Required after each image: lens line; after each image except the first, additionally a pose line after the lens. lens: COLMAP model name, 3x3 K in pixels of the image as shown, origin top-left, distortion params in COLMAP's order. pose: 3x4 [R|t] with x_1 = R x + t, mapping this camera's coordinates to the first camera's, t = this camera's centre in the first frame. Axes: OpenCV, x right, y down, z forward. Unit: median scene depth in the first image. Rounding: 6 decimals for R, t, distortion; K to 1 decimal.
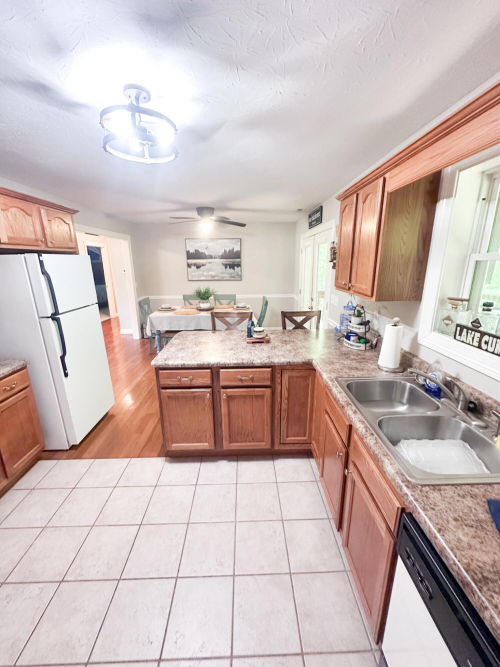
lens RADIAL K [[264.7, 0, 249.4], [0, 264.7, 332.4], [0, 0, 1]] dist [-0.003012, -0.000034]
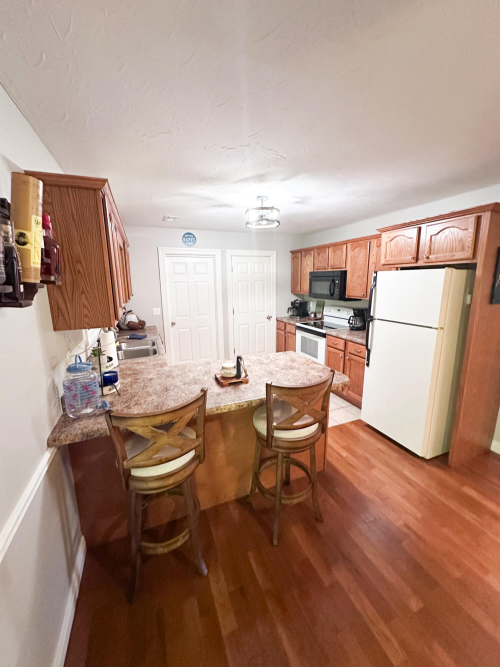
lens RADIAL K [[264.7, 0, 249.4], [0, 264.7, 332.4], [0, 0, 1]] dist [-0.003012, -0.000034]
pose [[-0.936796, 0.088856, -0.338404, 0.285005], [-0.070722, 0.899157, 0.431875, -0.535921], [0.342653, 0.428511, -0.836042, 1.972433]]
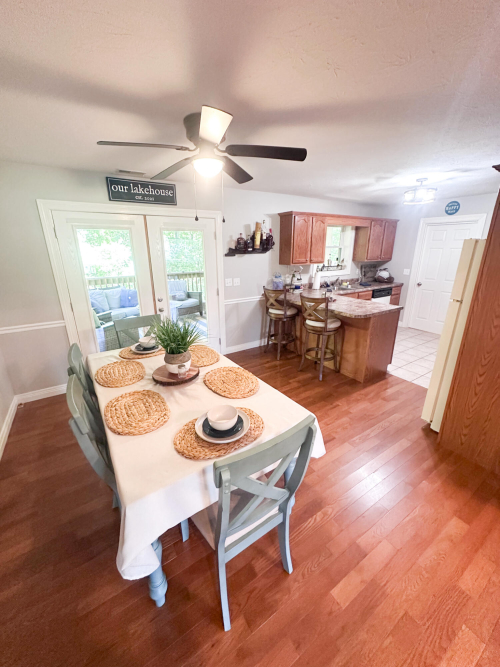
lens RADIAL K [[264.7, 0, 249.4], [0, 264.7, 332.4], [0, 0, 1]] dist [-0.003012, -0.000034]
pose [[-0.521029, -0.247766, 0.816787, -1.258922], [0.234434, 0.878597, 0.416061, -0.669507], [-0.820713, 0.408263, -0.399689, 2.500200]]
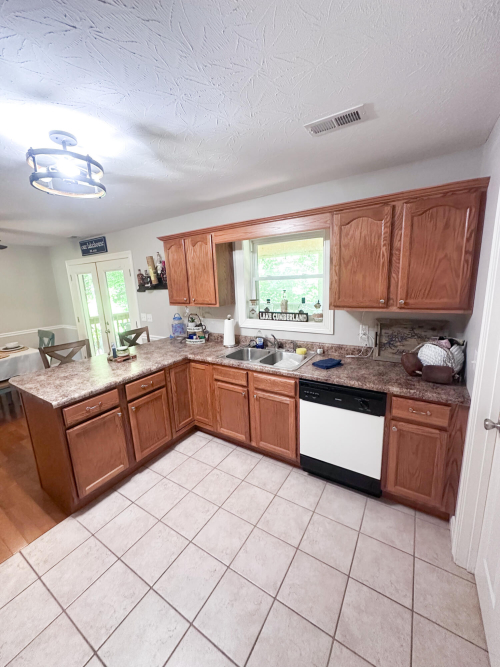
lens RADIAL K [[264.7, 0, 249.4], [0, 264.7, 332.4], [0, 0, 1]] dist [-0.003012, -0.000034]
pose [[0.555820, -0.179010, 0.811800, -0.652020], [0.252110, 0.966847, 0.040585, 0.015060], [-0.792152, 0.182105, 0.582523, -0.063669]]
